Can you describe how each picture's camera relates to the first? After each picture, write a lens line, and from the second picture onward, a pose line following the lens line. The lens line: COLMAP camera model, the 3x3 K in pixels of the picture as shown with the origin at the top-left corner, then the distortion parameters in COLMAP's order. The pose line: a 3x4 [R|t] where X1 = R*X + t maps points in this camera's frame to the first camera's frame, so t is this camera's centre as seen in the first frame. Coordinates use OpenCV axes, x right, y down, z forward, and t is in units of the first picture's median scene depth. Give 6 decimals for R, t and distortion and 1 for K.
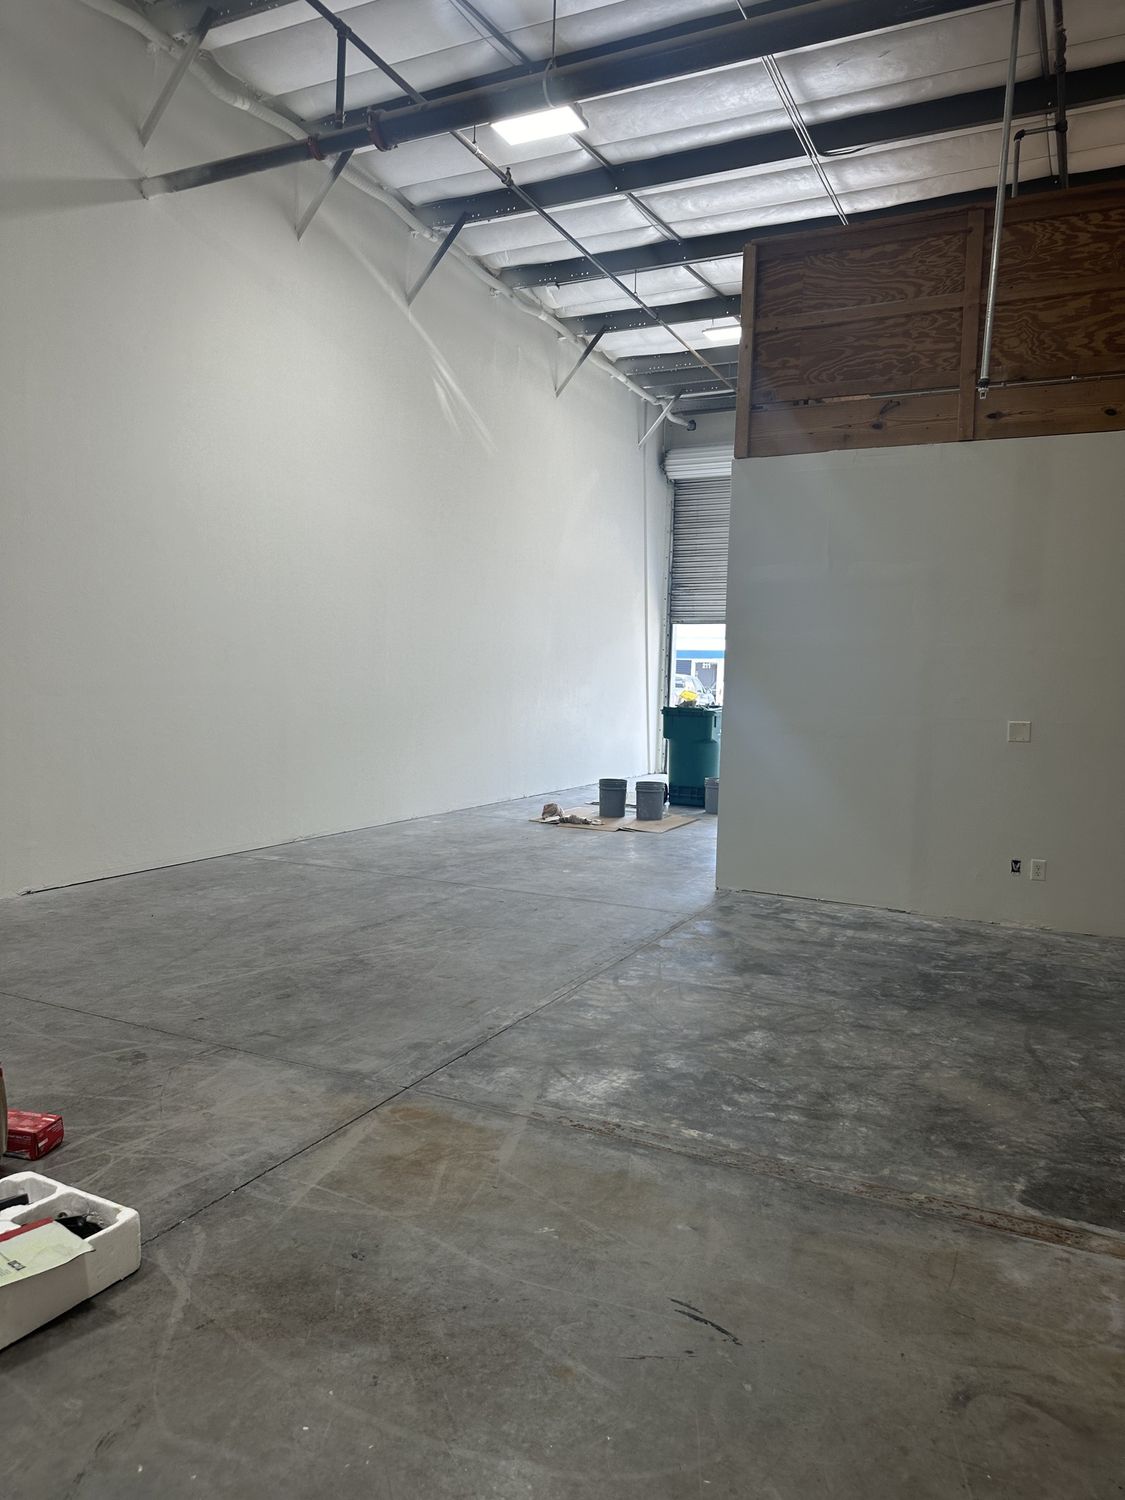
lens RADIAL K [[1043.4, 0, 562.5], [0, 1043.4, 750.0], [0, 0, 1]] dist [0.036818, -0.074668]
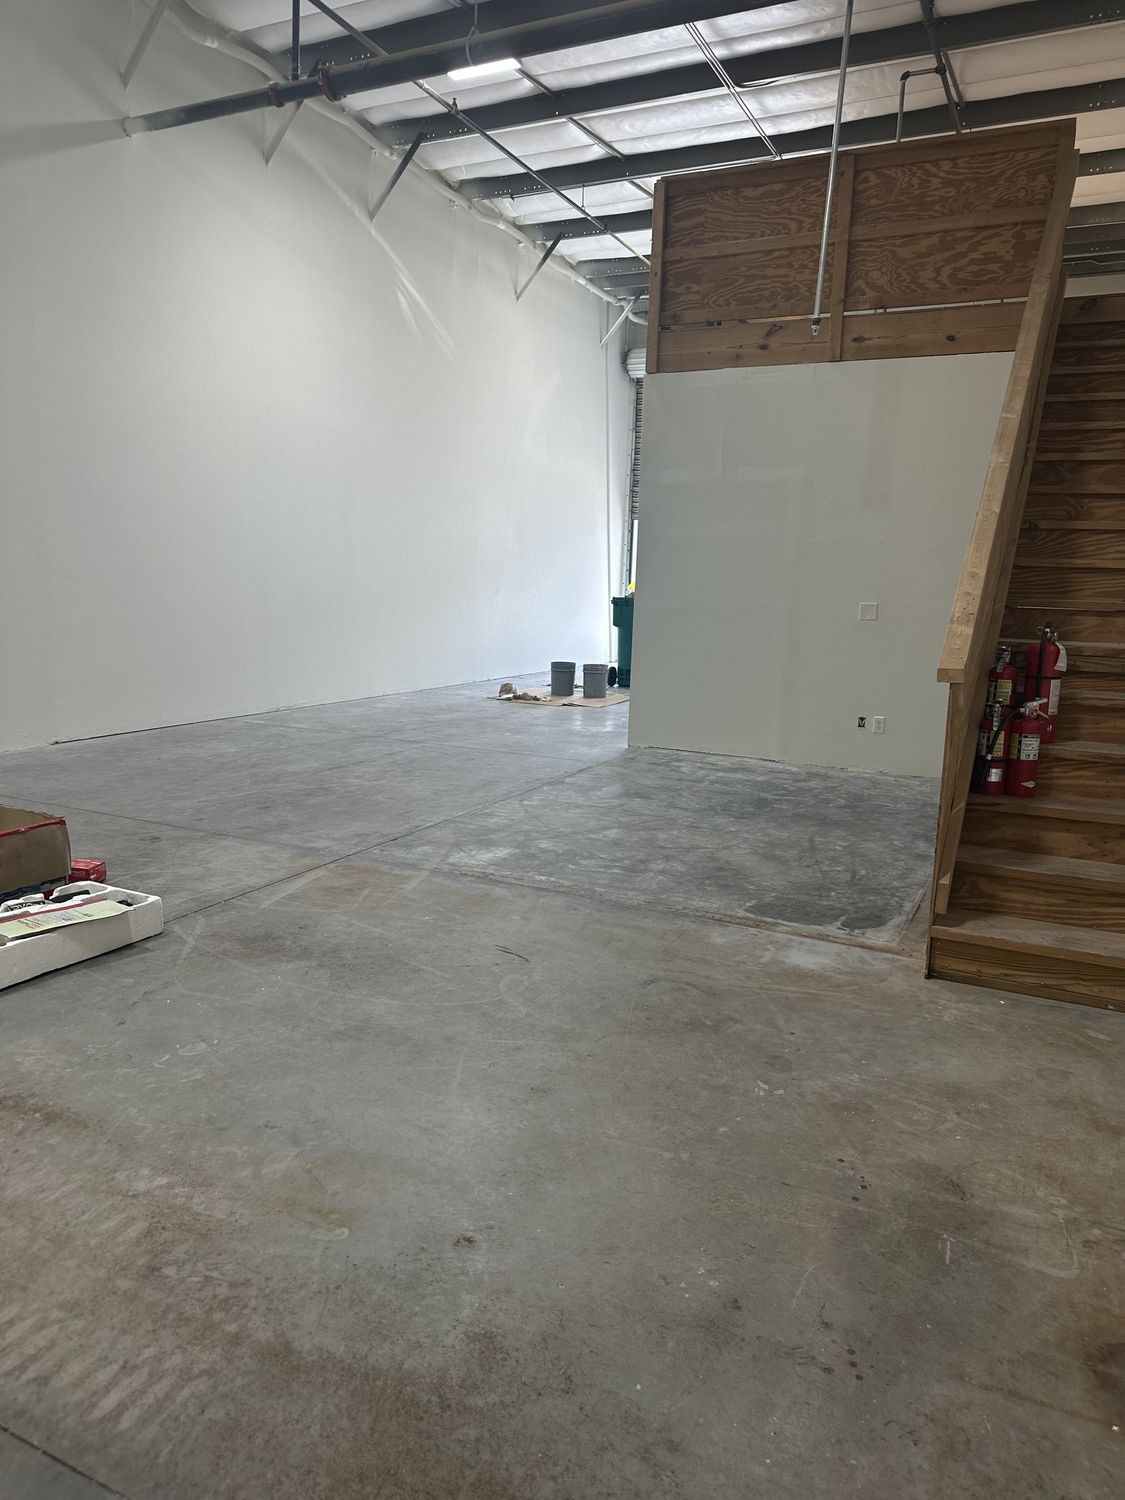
lens RADIAL K [[1040.5, 0, 553.6], [0, 1040.5, 762.8], [0, 0, 1]] dist [0.044698, -0.069816]
pose [[0.999975, 0.005463, -0.004545, 0.087514], [-0.004938, 0.994089, 0.108460, 0.030244], [0.005110, -0.108435, 0.994090, -0.248403]]
